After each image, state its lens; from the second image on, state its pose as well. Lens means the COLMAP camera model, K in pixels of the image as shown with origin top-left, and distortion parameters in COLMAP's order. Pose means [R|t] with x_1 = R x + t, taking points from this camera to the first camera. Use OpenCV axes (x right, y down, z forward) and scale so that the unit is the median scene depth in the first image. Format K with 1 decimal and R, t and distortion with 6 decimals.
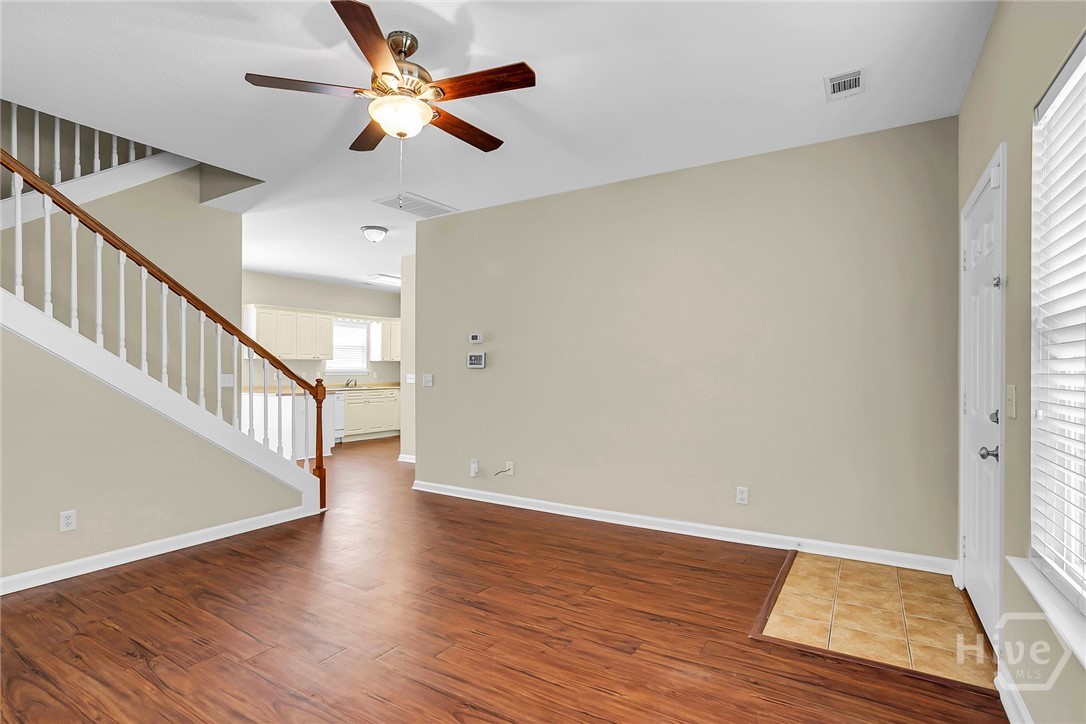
lens RADIAL K [[534.6, 0, 537.5], [0, 534.6, 370.4], [0, 0, 1]] dist [-0.025992, 0.000723]
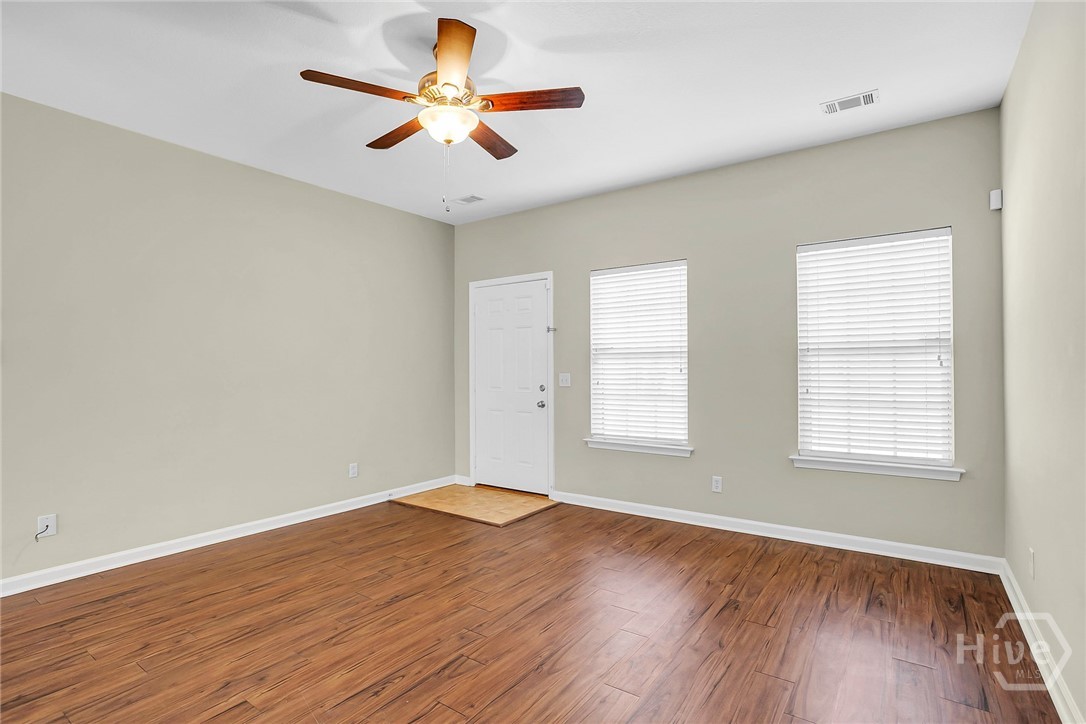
lens RADIAL K [[534.6, 0, 537.5], [0, 534.6, 370.4], [0, 0, 1]] dist [-0.025992, 0.000723]
pose [[0.075408, -0.006952, 0.997129, -1.045209], [0.005067, 0.999965, 0.006589, -0.003853], [-0.997140, 0.004555, 0.075441, 0.614434]]
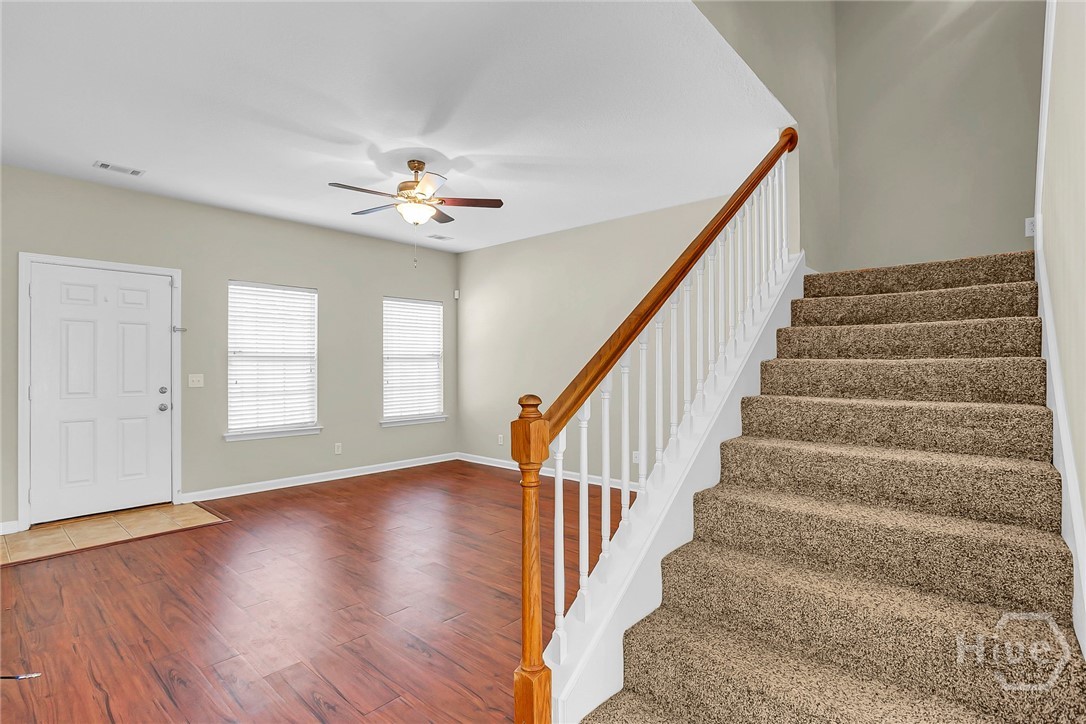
lens RADIAL K [[540.7, 0, 543.0], [0, 540.7, 362.0], [0, 0, 1]] dist [0.002050, 0.000861]
pose [[-0.984272, 0.009391, 0.176409, -0.759284], [0.007661, 0.999916, -0.010490, 0.004204], [-0.176493, -0.008973, -0.984261, 2.106438]]
